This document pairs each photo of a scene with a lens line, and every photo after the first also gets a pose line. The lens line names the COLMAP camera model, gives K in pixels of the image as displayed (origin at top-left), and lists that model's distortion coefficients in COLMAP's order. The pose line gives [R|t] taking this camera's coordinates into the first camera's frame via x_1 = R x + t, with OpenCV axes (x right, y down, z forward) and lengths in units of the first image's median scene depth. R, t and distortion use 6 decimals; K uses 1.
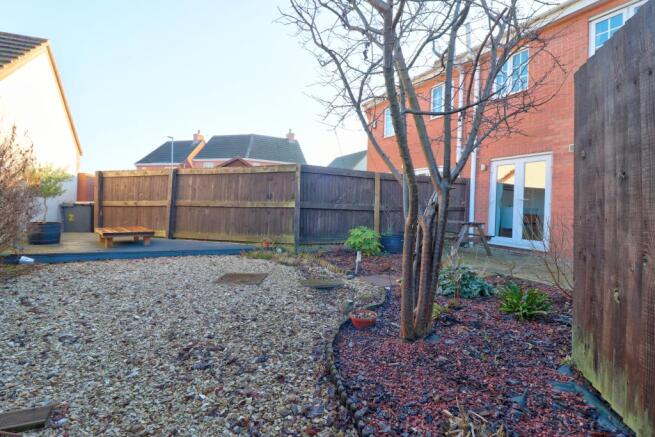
lens RADIAL K [[303.9, 0, 328.0], [0, 303.9, 210.4], [0, 0, 1]] dist [0.001925, -0.013622]
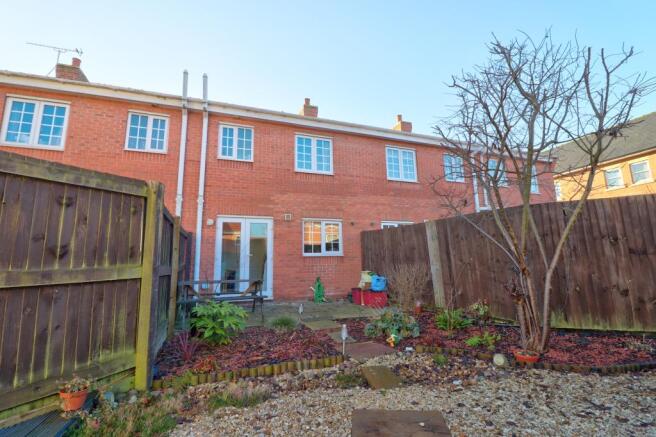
lens RADIAL K [[304.3, 0, 328.5], [0, 304.3, 210.4], [0, 0, 1]] dist [0.001925, -0.013622]
pose [[0.096981, 0.137401, 0.985756, -0.502083], [0.044165, 0.988855, -0.142178, -0.029823], [-0.994306, 0.057324, 0.089832, 0.651951]]
